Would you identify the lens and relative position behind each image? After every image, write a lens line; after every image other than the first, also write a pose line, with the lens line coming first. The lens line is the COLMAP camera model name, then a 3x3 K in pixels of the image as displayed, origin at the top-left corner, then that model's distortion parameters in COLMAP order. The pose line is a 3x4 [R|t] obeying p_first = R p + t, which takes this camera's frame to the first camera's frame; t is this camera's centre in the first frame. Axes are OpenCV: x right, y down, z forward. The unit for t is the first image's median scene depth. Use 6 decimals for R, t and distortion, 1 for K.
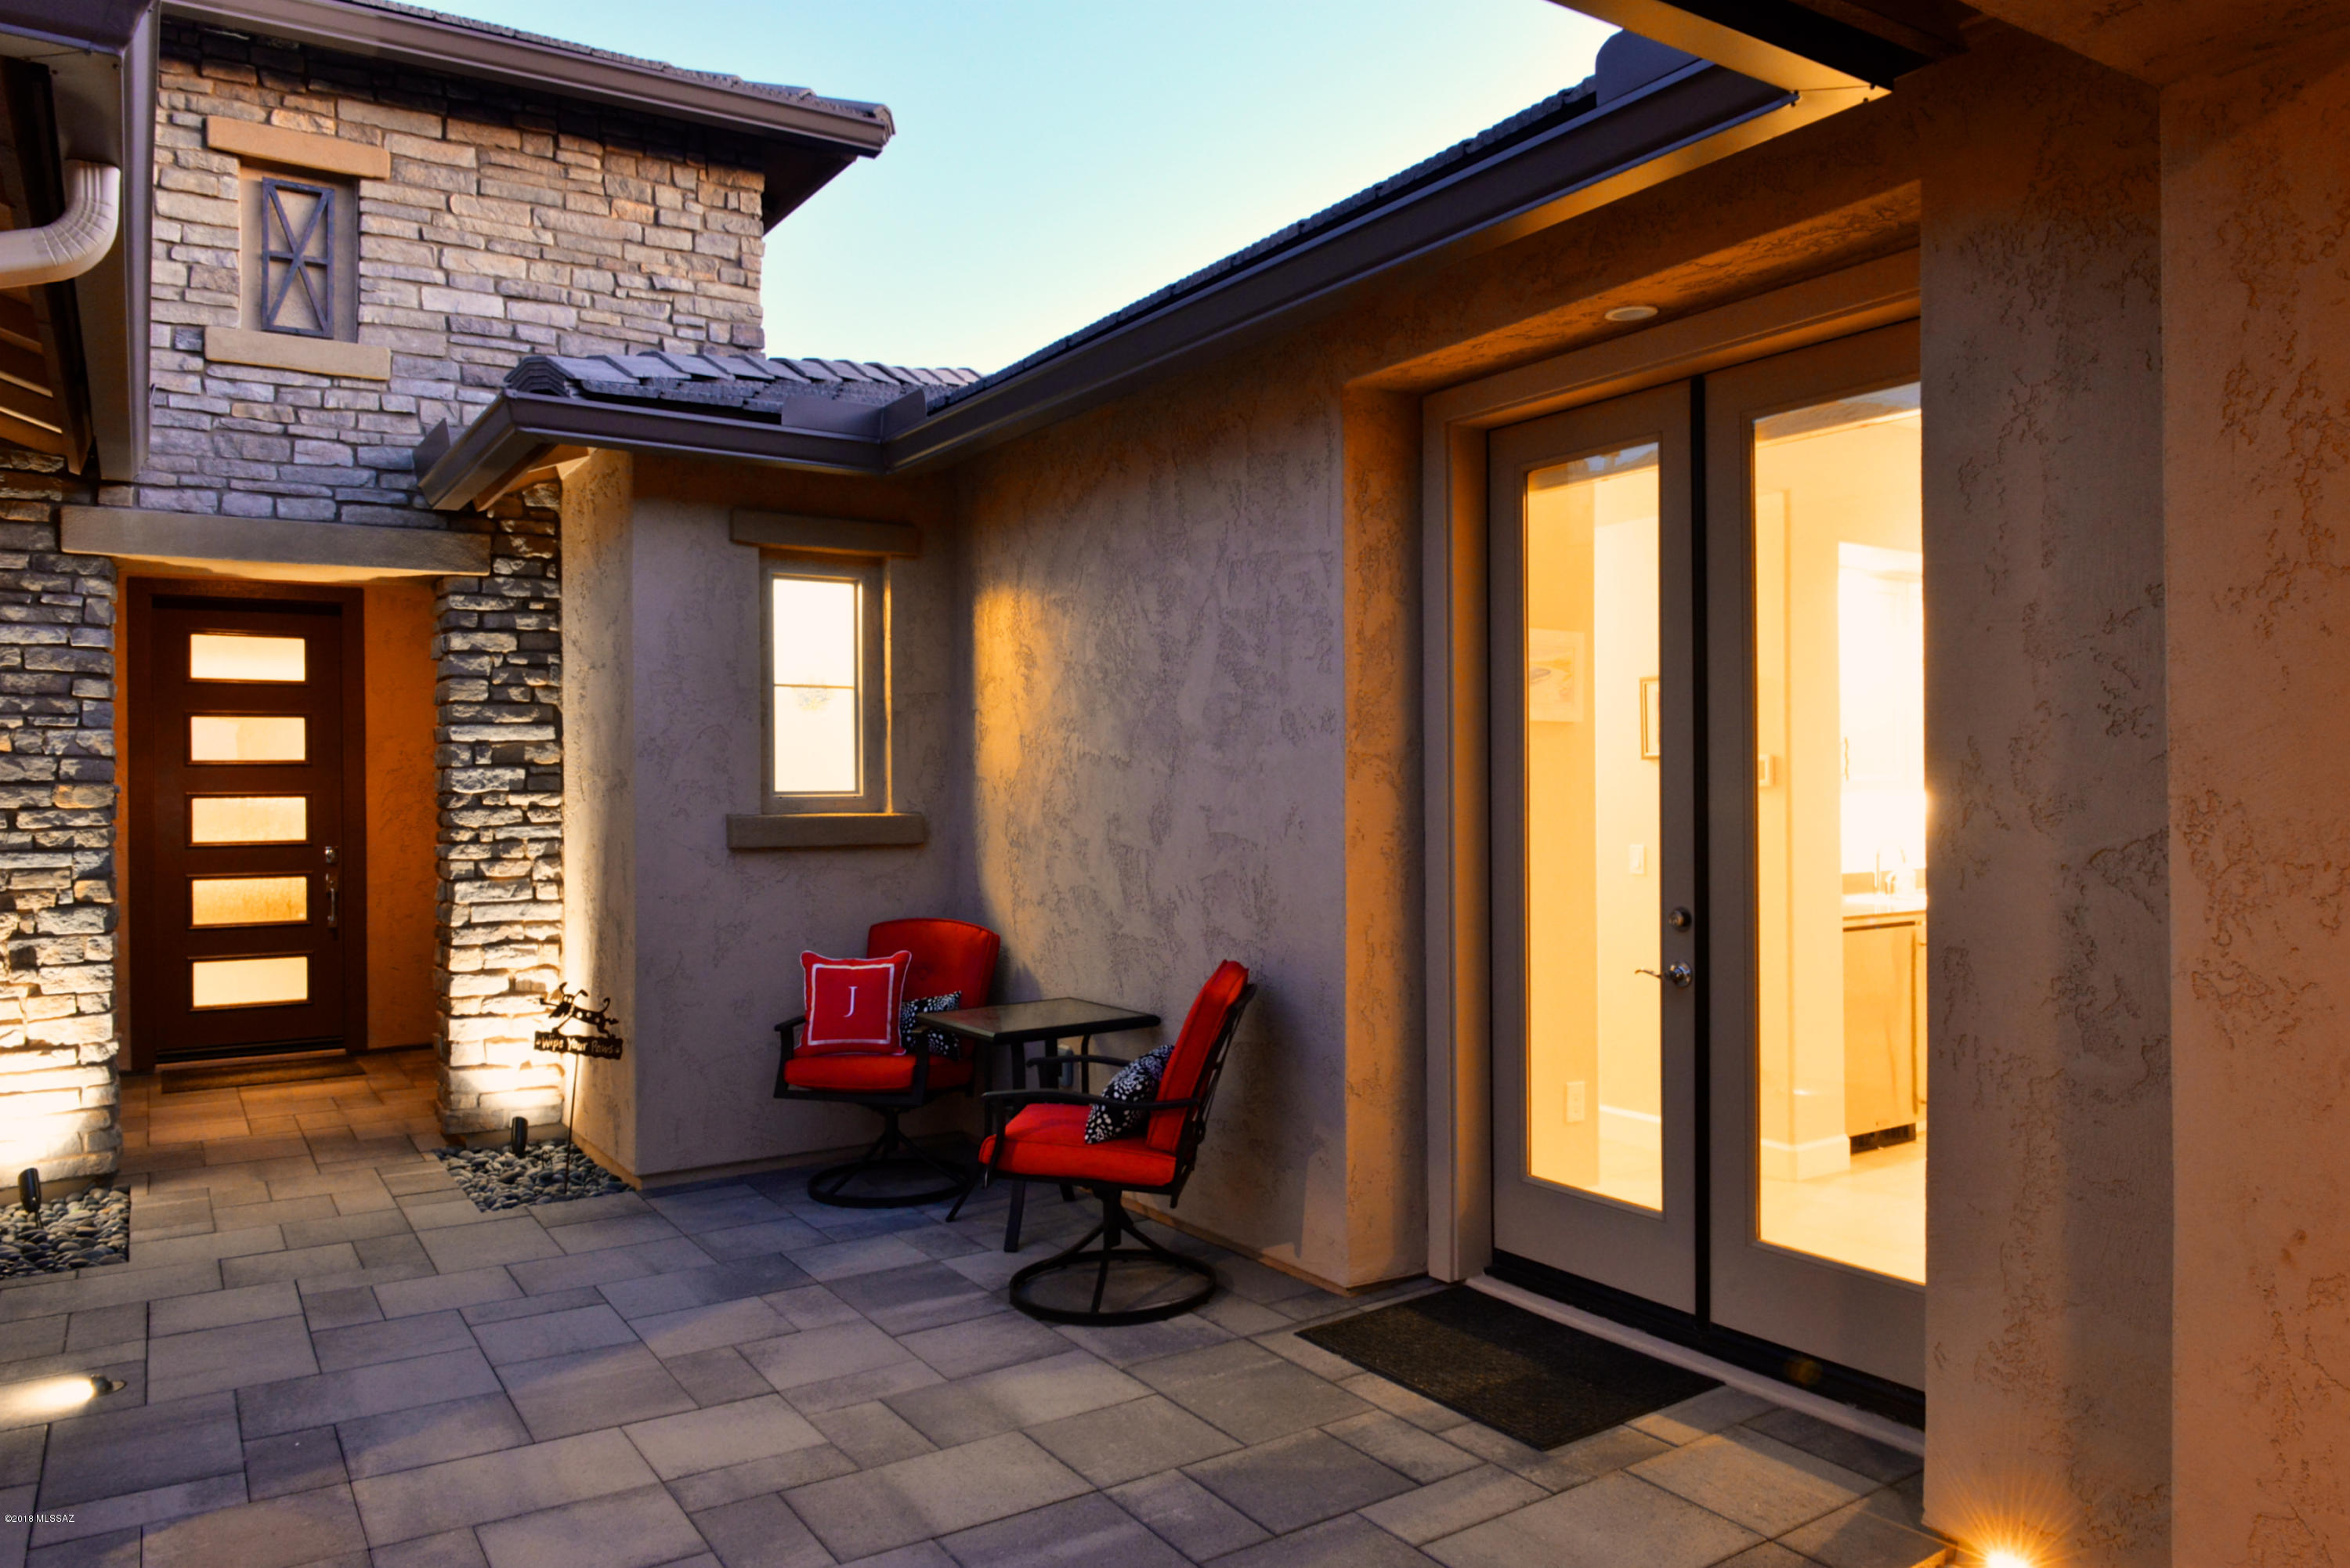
lens RADIAL K [[1618.4, 0, 1193.0], [0, 1618.4, 778.4], [0, 0, 1]] dist [0.004290, -0.010276]
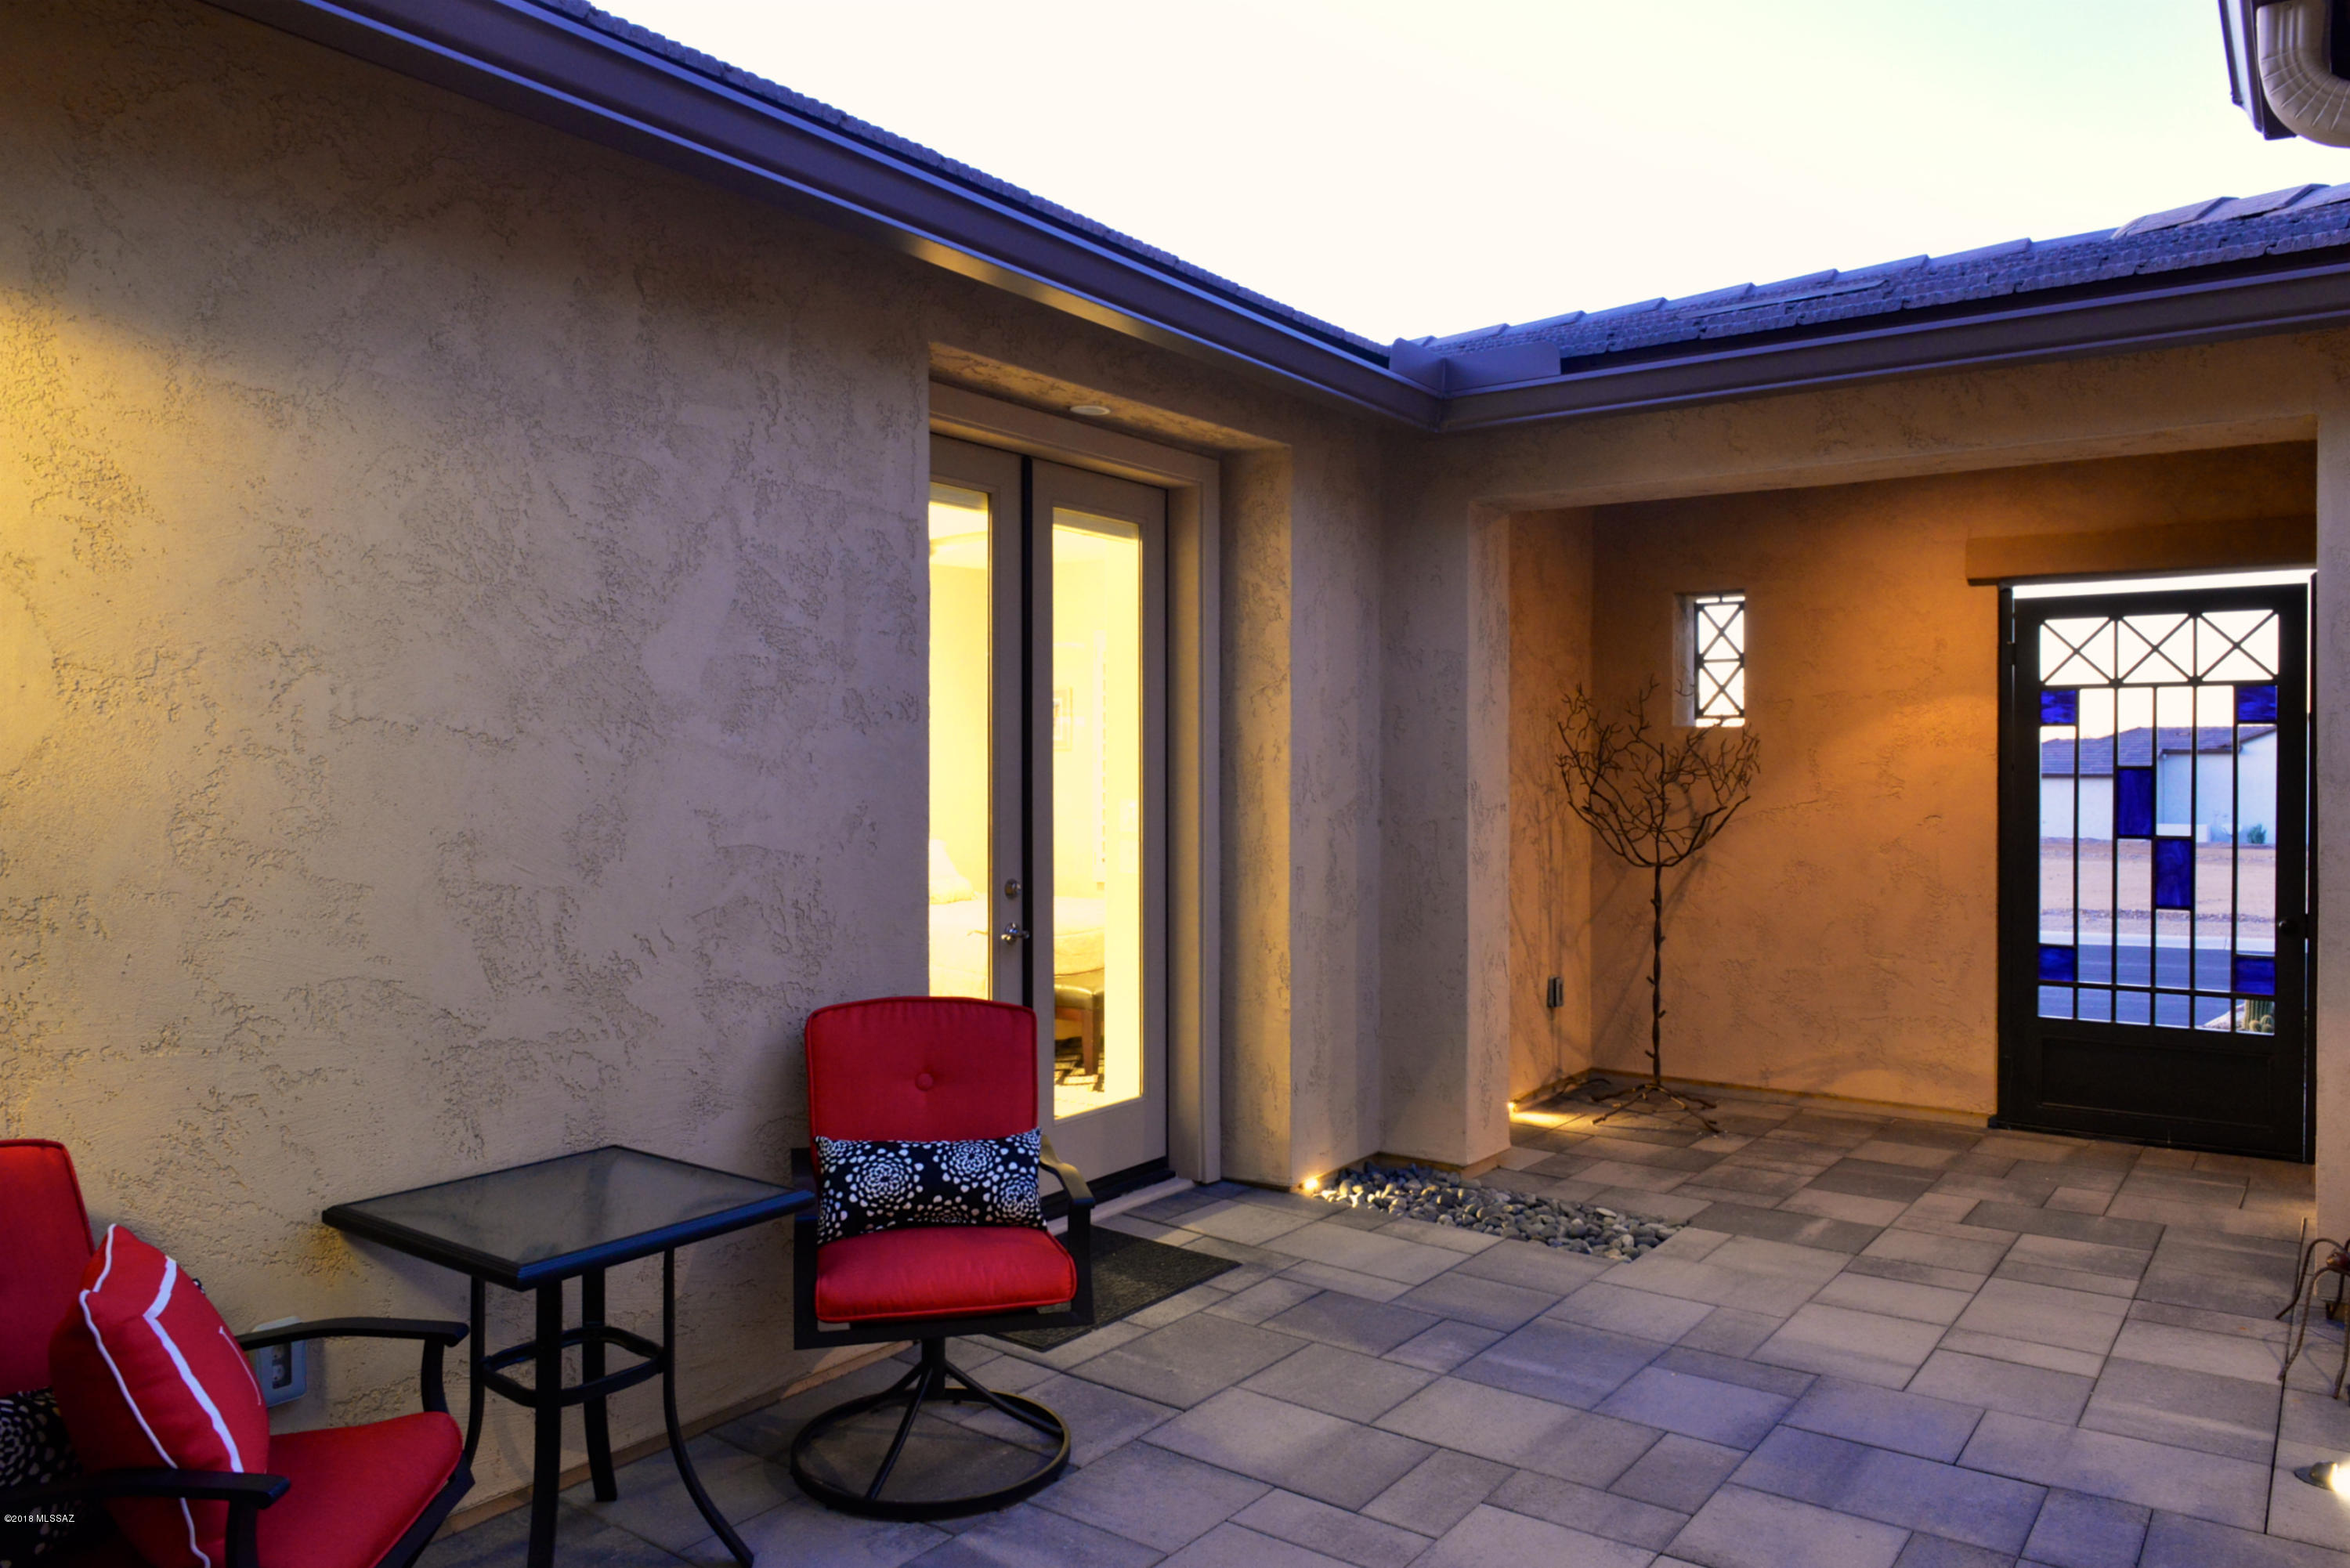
lens RADIAL K [[1618.4, 0, 1189.6], [0, 1618.4, 786.8], [0, 0, 1]] dist [0.004290, -0.010276]
pose [[-0.364669, 0.003564, 0.931131, -0.769350], [0.003817, 0.999990, -0.002333, 0.010156], [-0.931130, 0.002703, -0.364679, 1.132125]]
